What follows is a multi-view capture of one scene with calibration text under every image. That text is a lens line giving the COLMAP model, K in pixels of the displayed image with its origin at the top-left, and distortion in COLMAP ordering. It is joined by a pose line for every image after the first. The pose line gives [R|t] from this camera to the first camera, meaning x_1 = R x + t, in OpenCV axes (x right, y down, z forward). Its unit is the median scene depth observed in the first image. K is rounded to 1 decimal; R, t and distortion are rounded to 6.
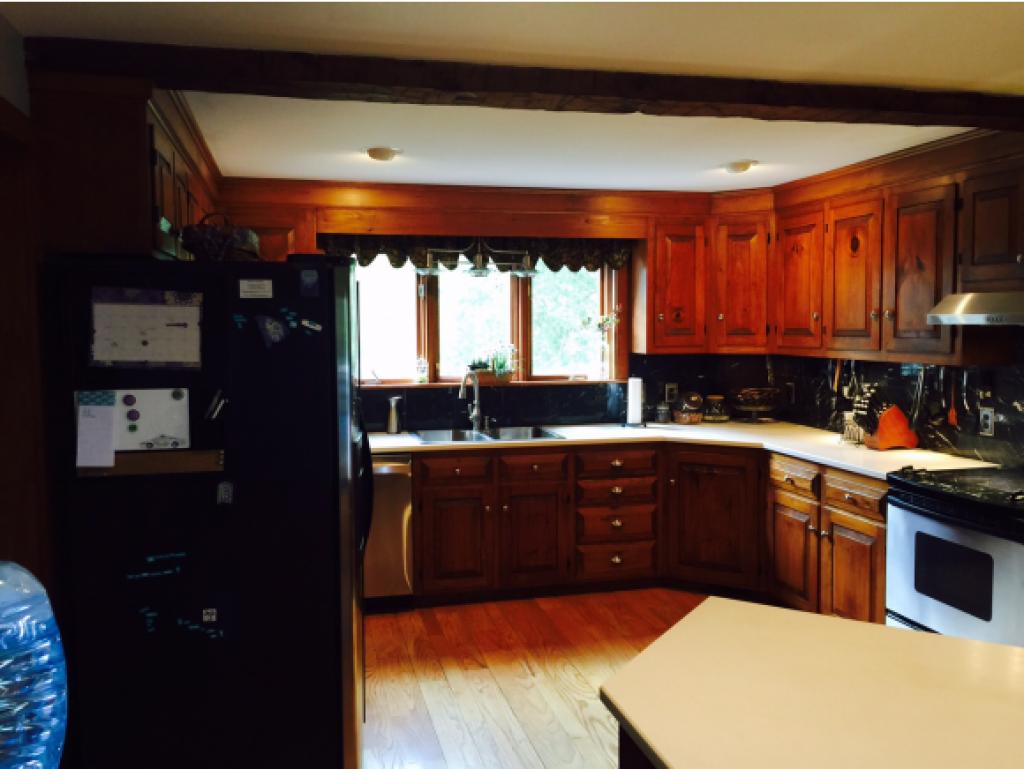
lens RADIAL K [[886.6, 0, 513.8], [0, 886.6, 381.0], [0, 0, 1]] dist [0.079456, -0.104301]
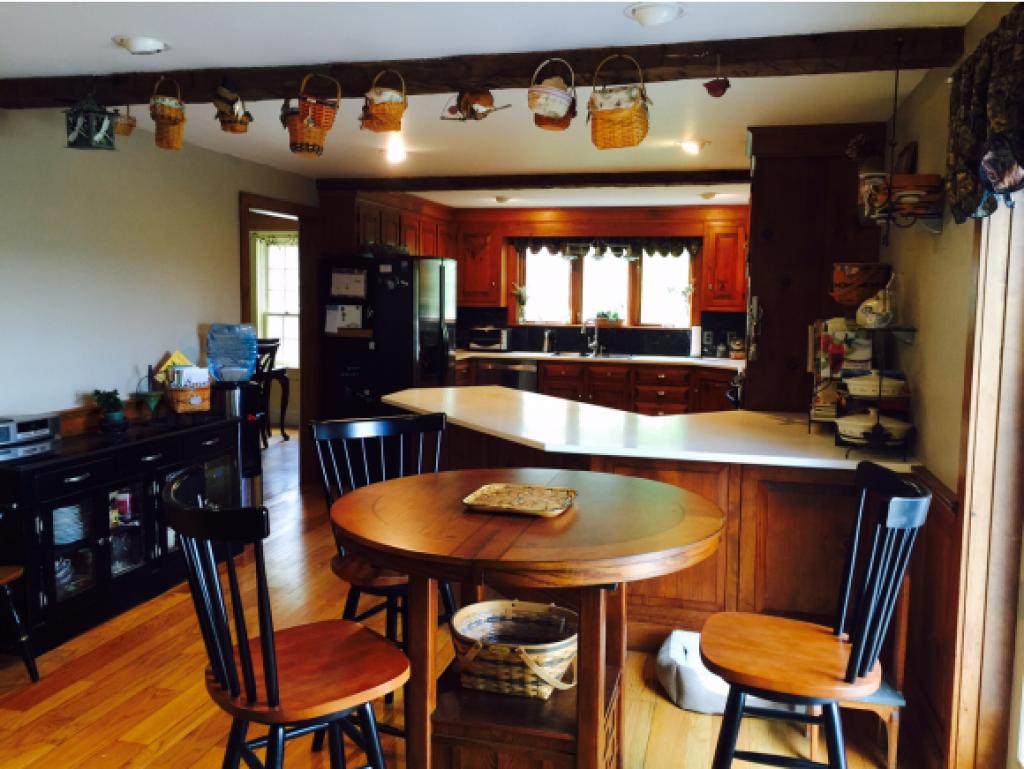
lens RADIAL K [[886.6, 0, 503.7], [0, 886.6, 378.6], [0, 0, 1]] dist [0.079456, -0.104301]
pose [[0.875354, 0.066747, -0.478853, 0.606217], [-0.054582, 0.997736, 0.039298, 0.045866], [0.480392, -0.008263, 0.877015, -0.528482]]
